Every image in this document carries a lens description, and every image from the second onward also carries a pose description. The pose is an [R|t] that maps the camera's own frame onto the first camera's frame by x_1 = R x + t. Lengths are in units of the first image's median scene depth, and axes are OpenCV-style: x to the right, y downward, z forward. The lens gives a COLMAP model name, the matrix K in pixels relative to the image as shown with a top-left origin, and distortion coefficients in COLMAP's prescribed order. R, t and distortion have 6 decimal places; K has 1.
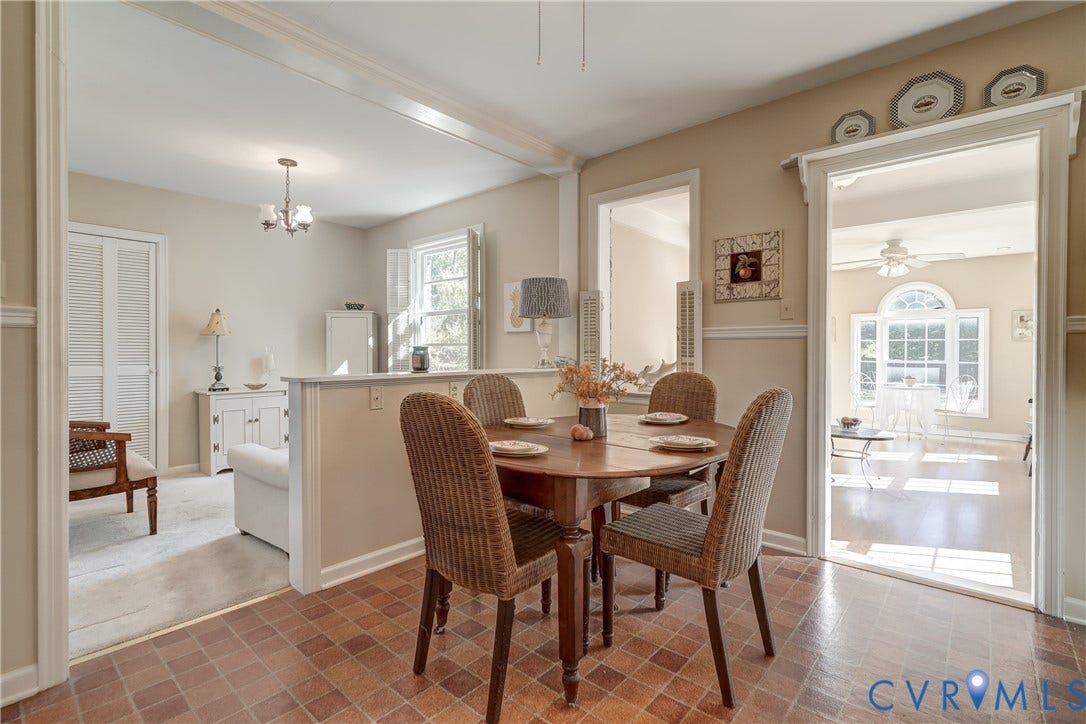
lens RADIAL K [[503.8, 0, 542.9], [0, 503.8, 353.0], [0, 0, 1]] dist [-0.001618, 0.000336]
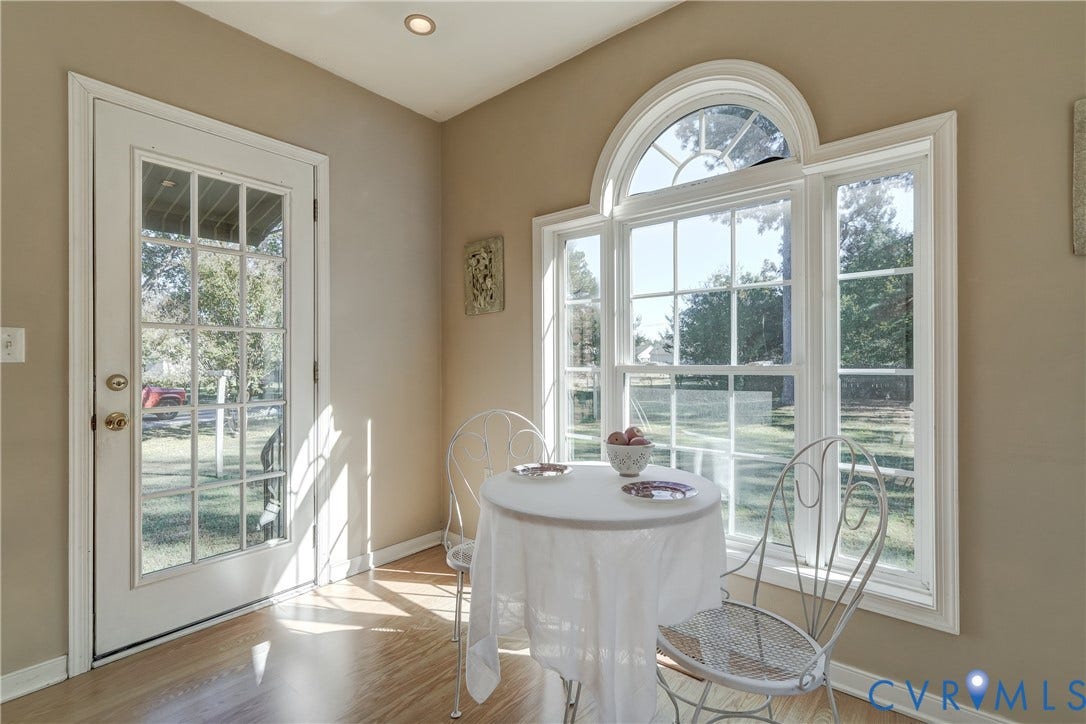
lens RADIAL K [[503.8, 0, 538.5], [0, 503.8, 362.1], [0, 0, 1]] dist [-0.001618, 0.000336]
pose [[0.999930, -0.009148, 0.007456, 0.654537], [0.009186, 0.999945, -0.005139, 0.014299], [-0.007408, 0.005207, 0.999959, 0.730403]]
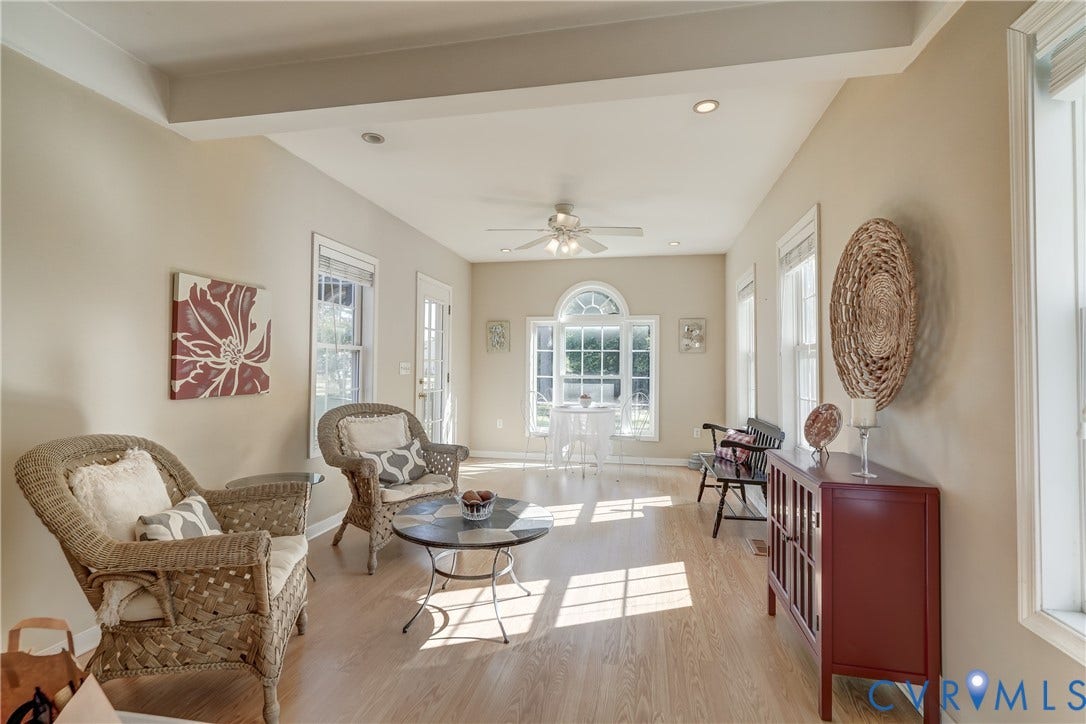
lens RADIAL K [[503.8, 0, 545.6], [0, 503.8, 362.9], [0, 0, 1]] dist [-0.001618, 0.000336]
pose [[0.866312, 0.007730, 0.499443, 0.257912], [0.000244, 0.999874, -0.015899, 0.007653], [-0.499503, 0.013895, 0.866201, 0.315732]]
